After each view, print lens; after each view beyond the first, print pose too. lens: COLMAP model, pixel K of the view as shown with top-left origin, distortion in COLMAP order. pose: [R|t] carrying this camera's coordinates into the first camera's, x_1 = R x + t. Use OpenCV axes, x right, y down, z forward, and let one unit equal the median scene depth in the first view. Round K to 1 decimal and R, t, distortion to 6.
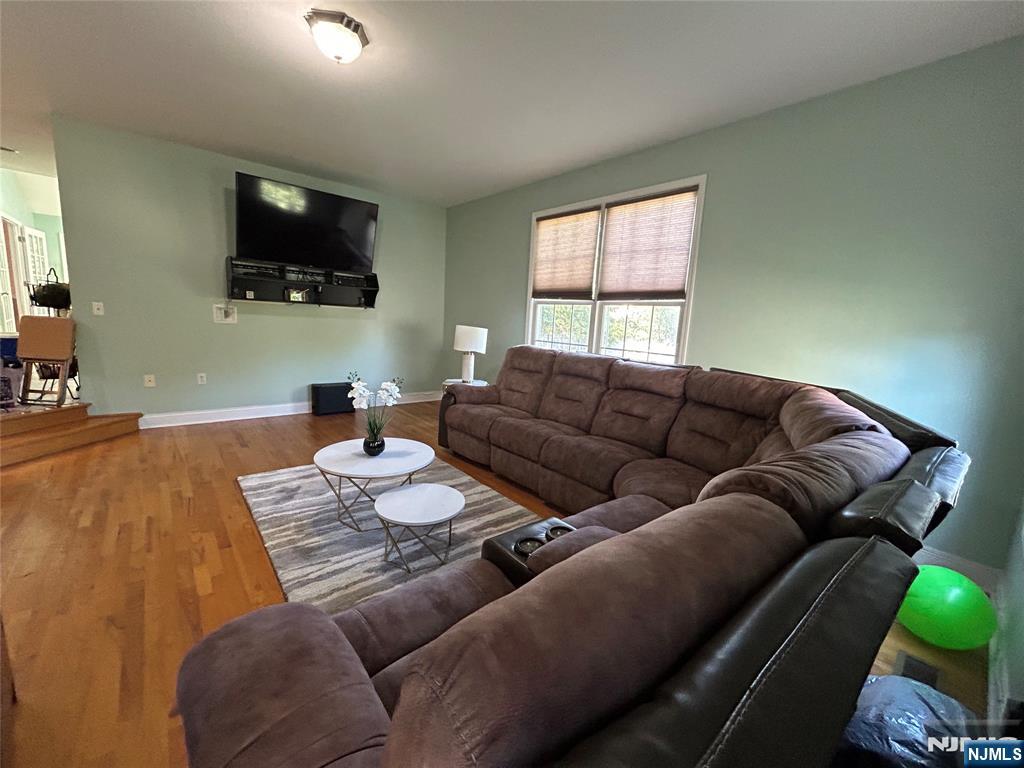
lens RADIAL K [[411.3, 0, 510.5], [0, 411.3, 384.8], [0, 0, 1]] dist [0.004432, 0.000505]
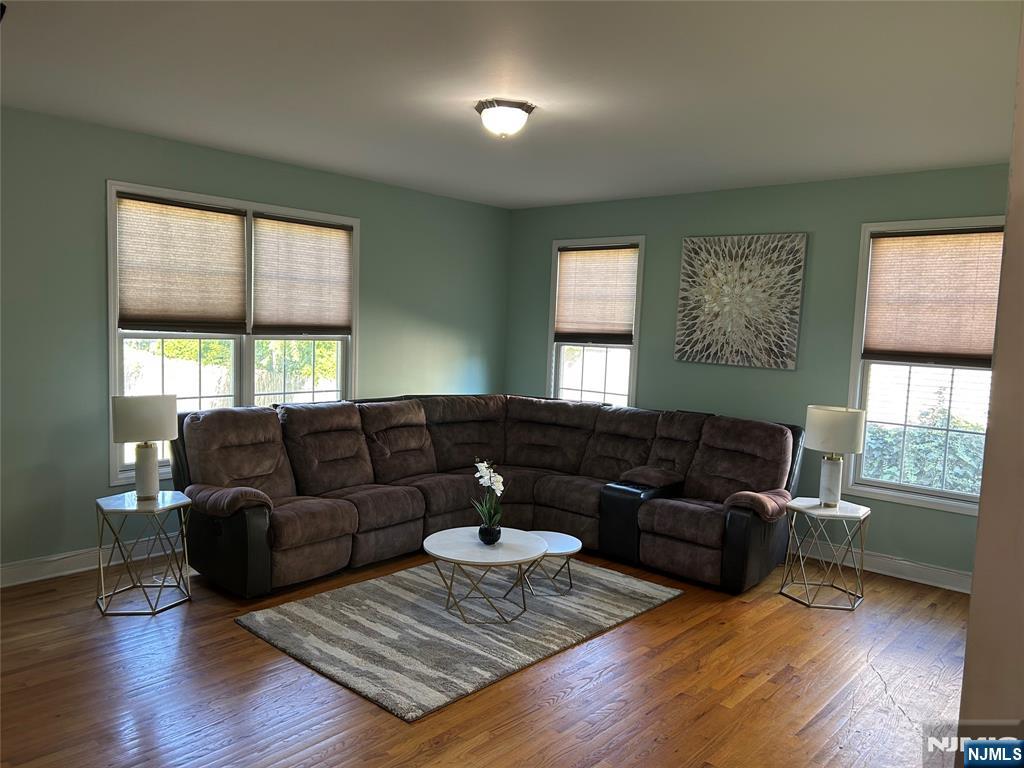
lens RADIAL K [[760.2, 0, 516.3], [0, 760.2, 389.1], [0, 0, 1]] dist [0.051763, -0.011540]
pose [[-0.140513, -0.146282, 0.979213, -1.392174], [0.114139, 0.980038, 0.162784, -0.311815], [-0.983478, 0.134640, -0.121011, 0.785266]]
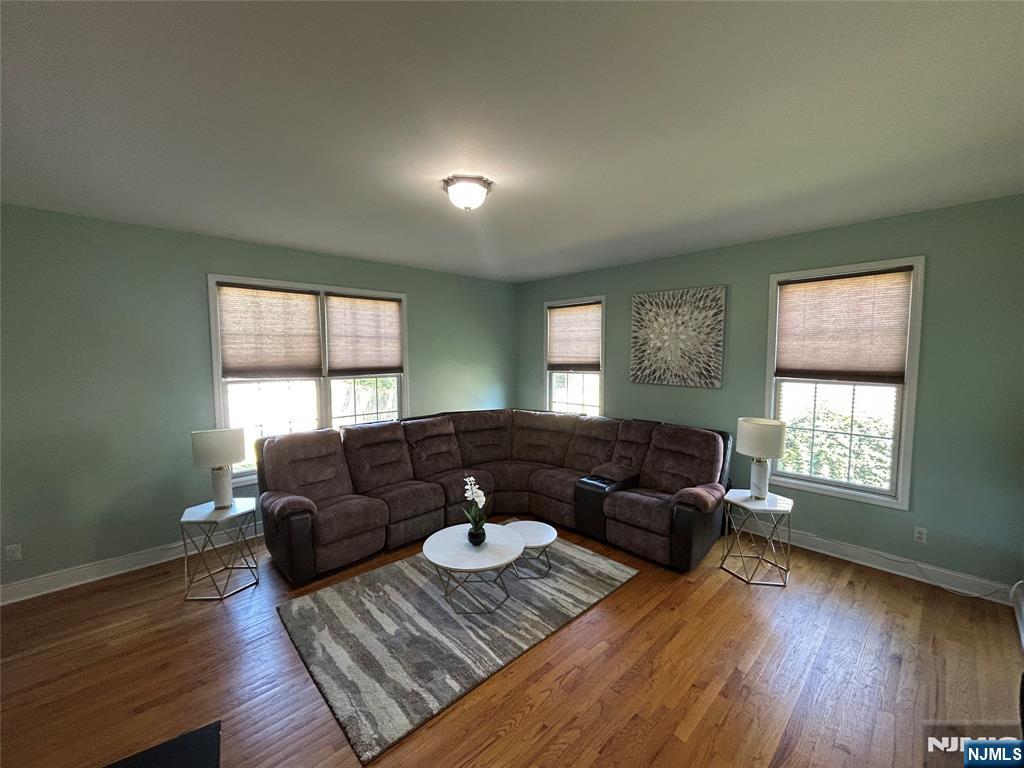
lens RADIAL K [[411.3, 0, 514.2], [0, 411.3, 383.6], [0, 0, 1]] dist [0.004432, 0.000505]
pose [[-0.056614, -0.127074, 0.990276, -0.999716], [0.161554, 0.977630, 0.134687, -0.282289], [-0.985239, 0.167609, -0.034818, 0.617208]]
